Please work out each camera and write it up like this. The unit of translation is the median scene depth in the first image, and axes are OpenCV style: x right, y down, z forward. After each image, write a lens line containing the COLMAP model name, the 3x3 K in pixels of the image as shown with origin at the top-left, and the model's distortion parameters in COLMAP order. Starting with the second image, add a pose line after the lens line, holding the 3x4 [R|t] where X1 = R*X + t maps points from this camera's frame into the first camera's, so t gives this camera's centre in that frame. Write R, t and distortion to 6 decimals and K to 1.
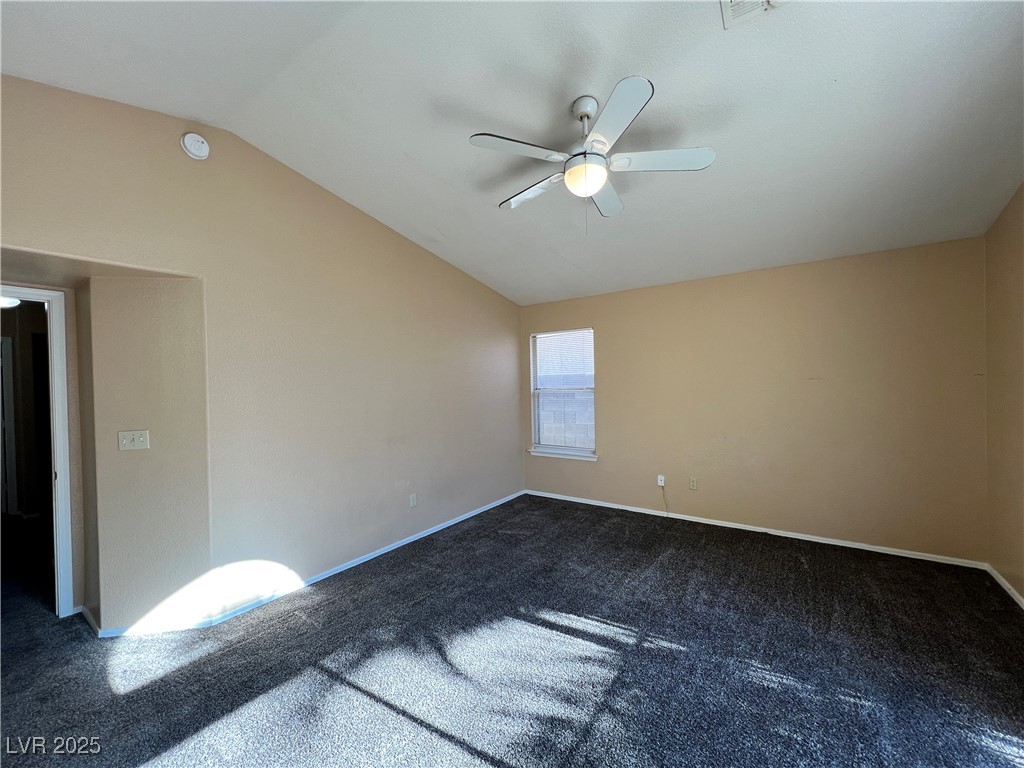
lens RADIAL K [[410.2, 0, 511.3], [0, 410.2, 385.9], [0, 0, 1]] dist [-0.000564, -0.000066]
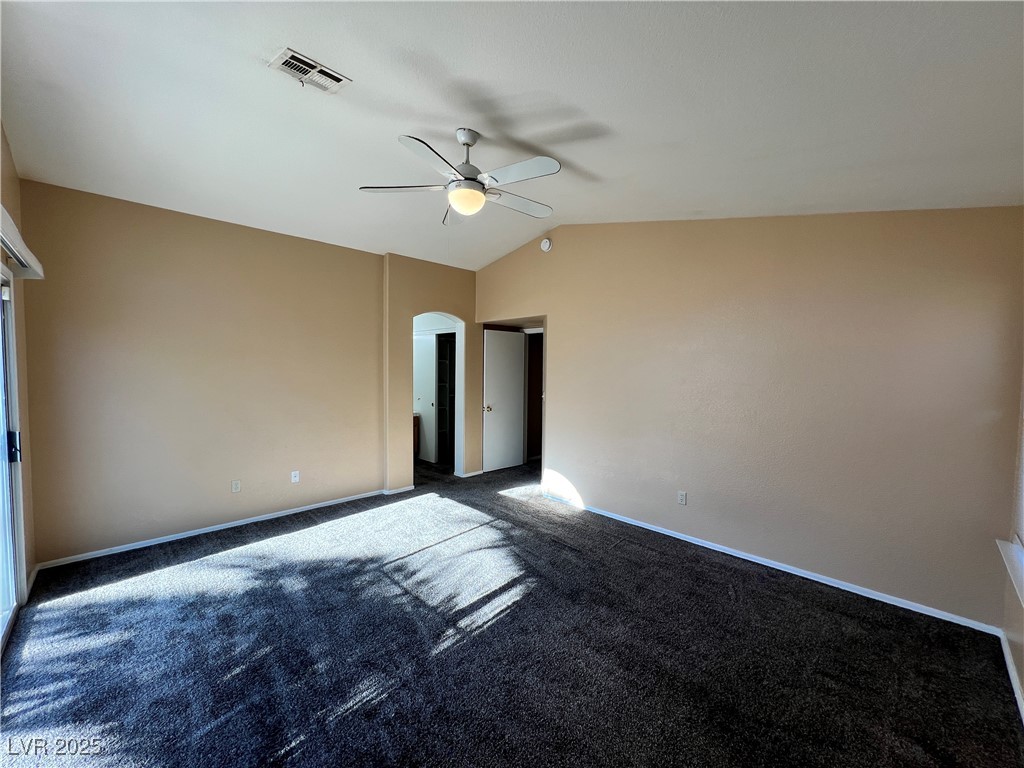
lens RADIAL K [[410.2, 0, 511.3], [0, 410.2, 385.9], [0, 0, 1]] dist [-0.000564, -0.000066]
pose [[-0.173647, 0.069264, -0.982369, 1.153930], [-0.015772, 0.997200, 0.073098, -0.069731], [0.984682, 0.028187, -0.172068, 1.171487]]
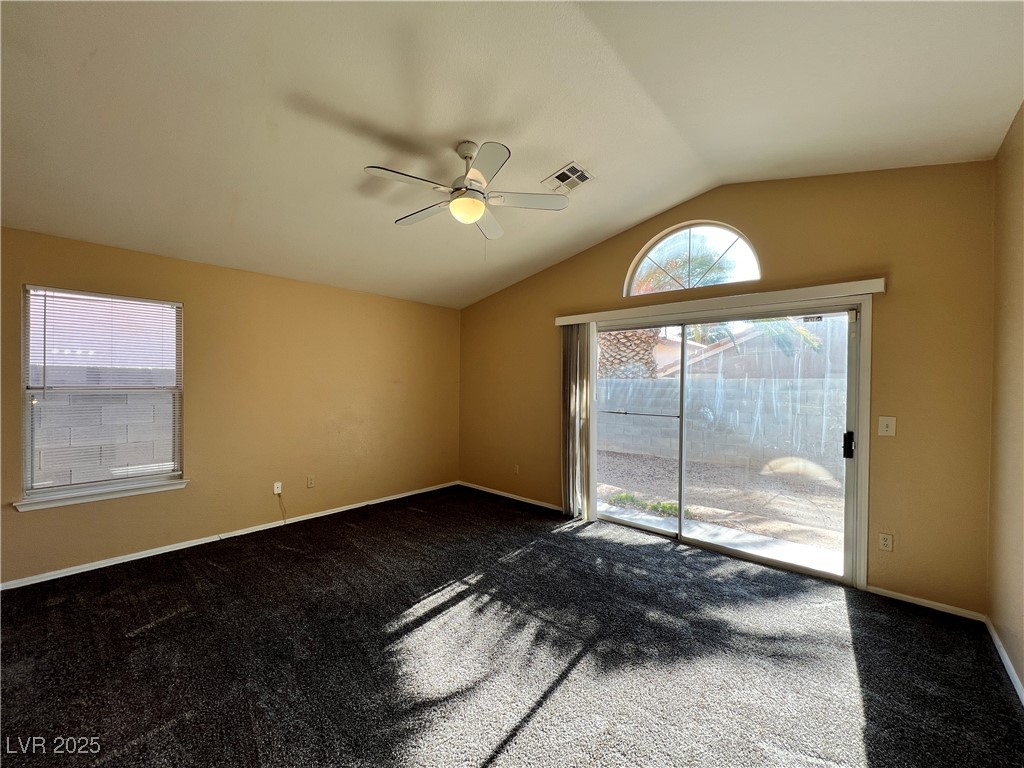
lens RADIAL K [[407.0, 0, 504.3], [0, 407.0, 388.7], [0, 0, 1]] dist [-0.001031, -0.000124]
pose [[0.113401, 0.012606, 0.993469, -0.852767], [-0.003741, 0.999918, -0.012261, 0.027380], [-0.993542, -0.002327, 0.113439, 0.669372]]
